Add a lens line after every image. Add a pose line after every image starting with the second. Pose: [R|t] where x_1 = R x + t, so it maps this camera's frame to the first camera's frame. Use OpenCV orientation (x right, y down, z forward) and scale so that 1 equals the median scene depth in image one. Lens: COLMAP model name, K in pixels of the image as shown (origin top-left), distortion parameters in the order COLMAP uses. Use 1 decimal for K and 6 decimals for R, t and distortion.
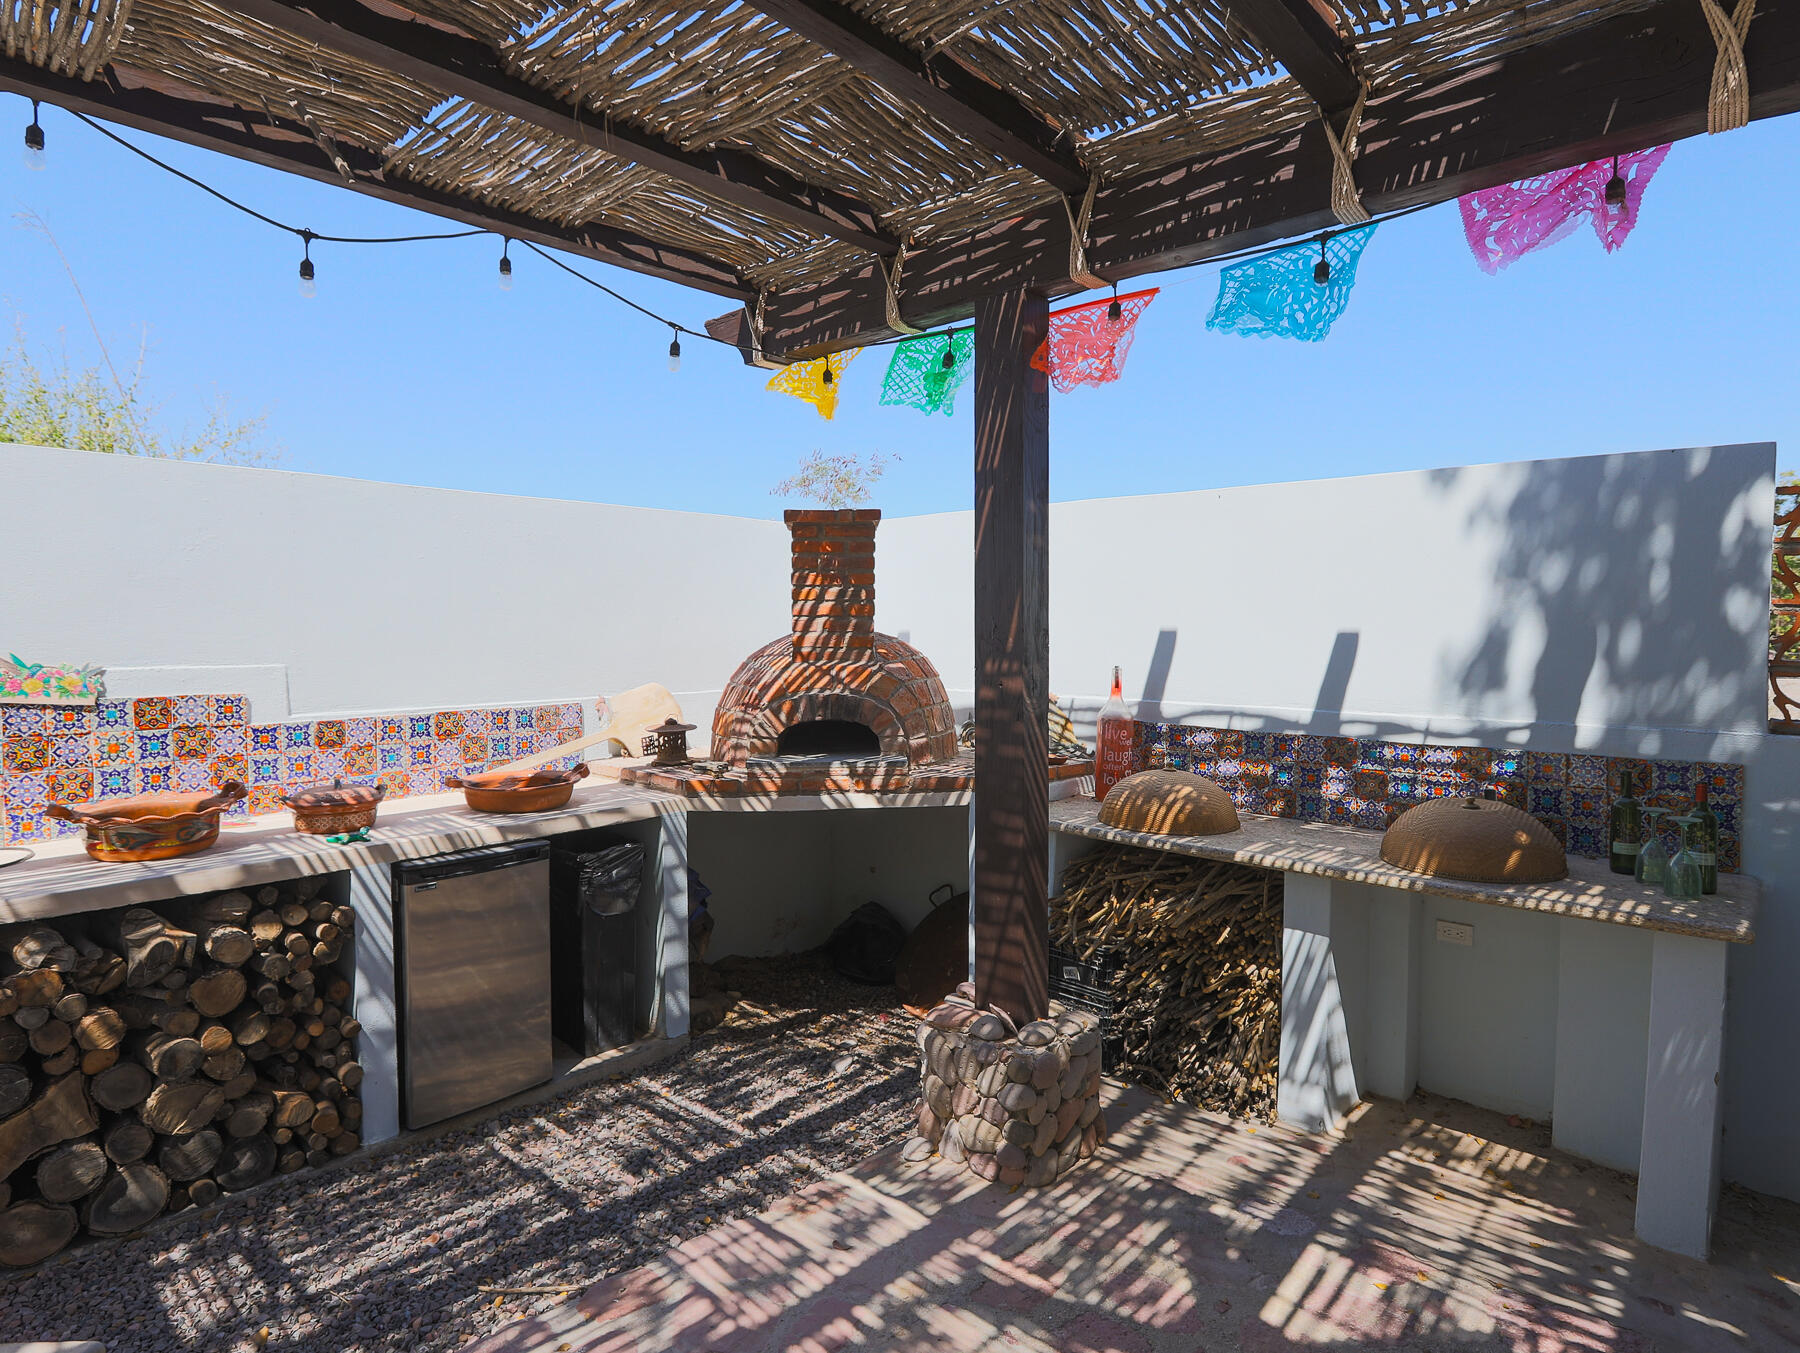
lens RADIAL K [[965.9, 0, 855.1], [0, 965.9, 722.3], [0, 0, 1]] dist [-0.023692, 0.000046]
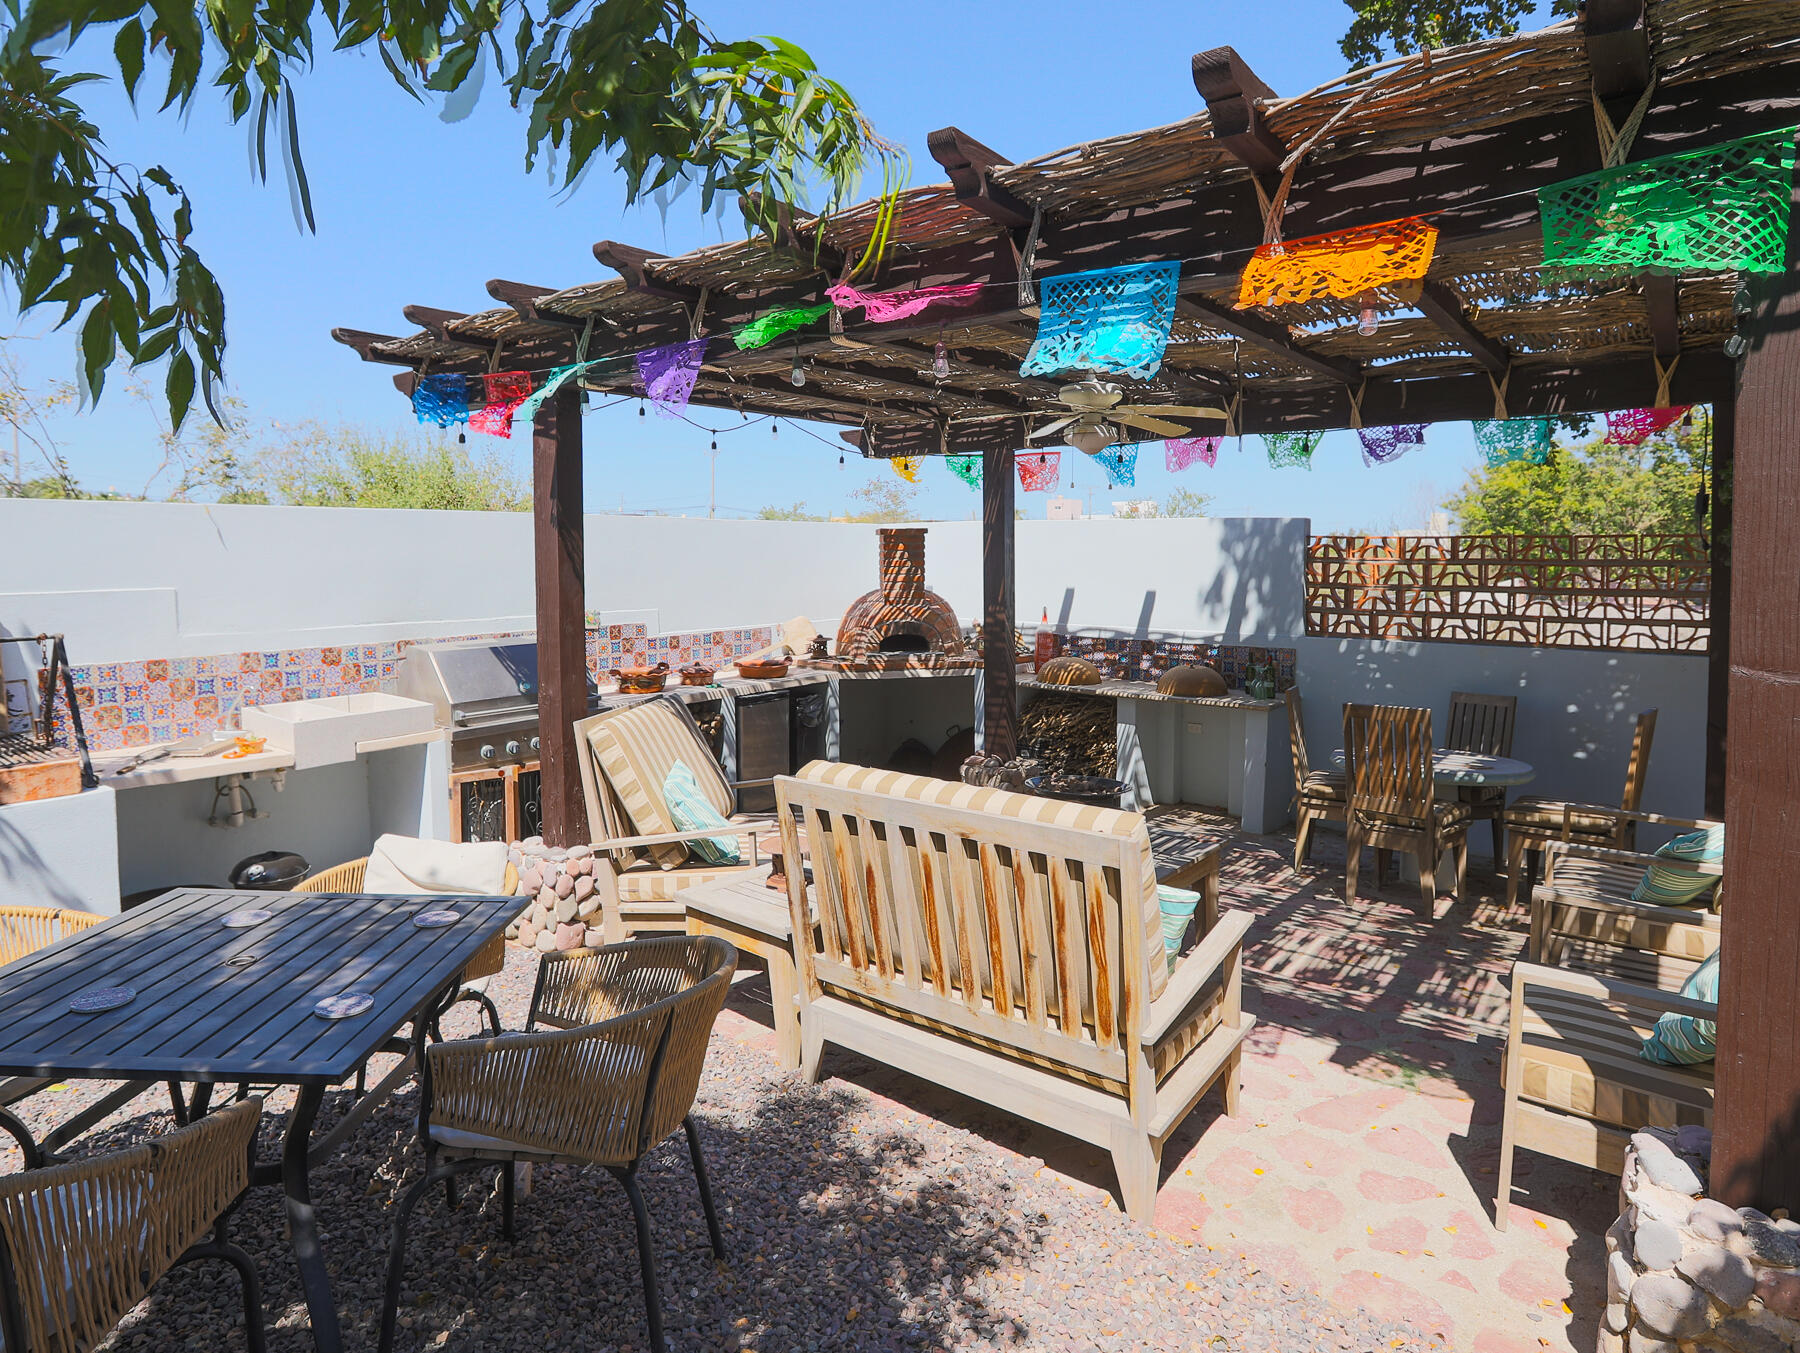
lens RADIAL K [[999.7, 0, 900.0], [0, 999.7, 676.5], [0, 0, 1]] dist [-0.054673, 0.000290]
pose [[0.993254, -0.012609, 0.115272, -0.301201], [0.009439, 0.999563, 0.028004, 0.029405], [-0.115574, -0.026727, 0.992939, -1.152542]]
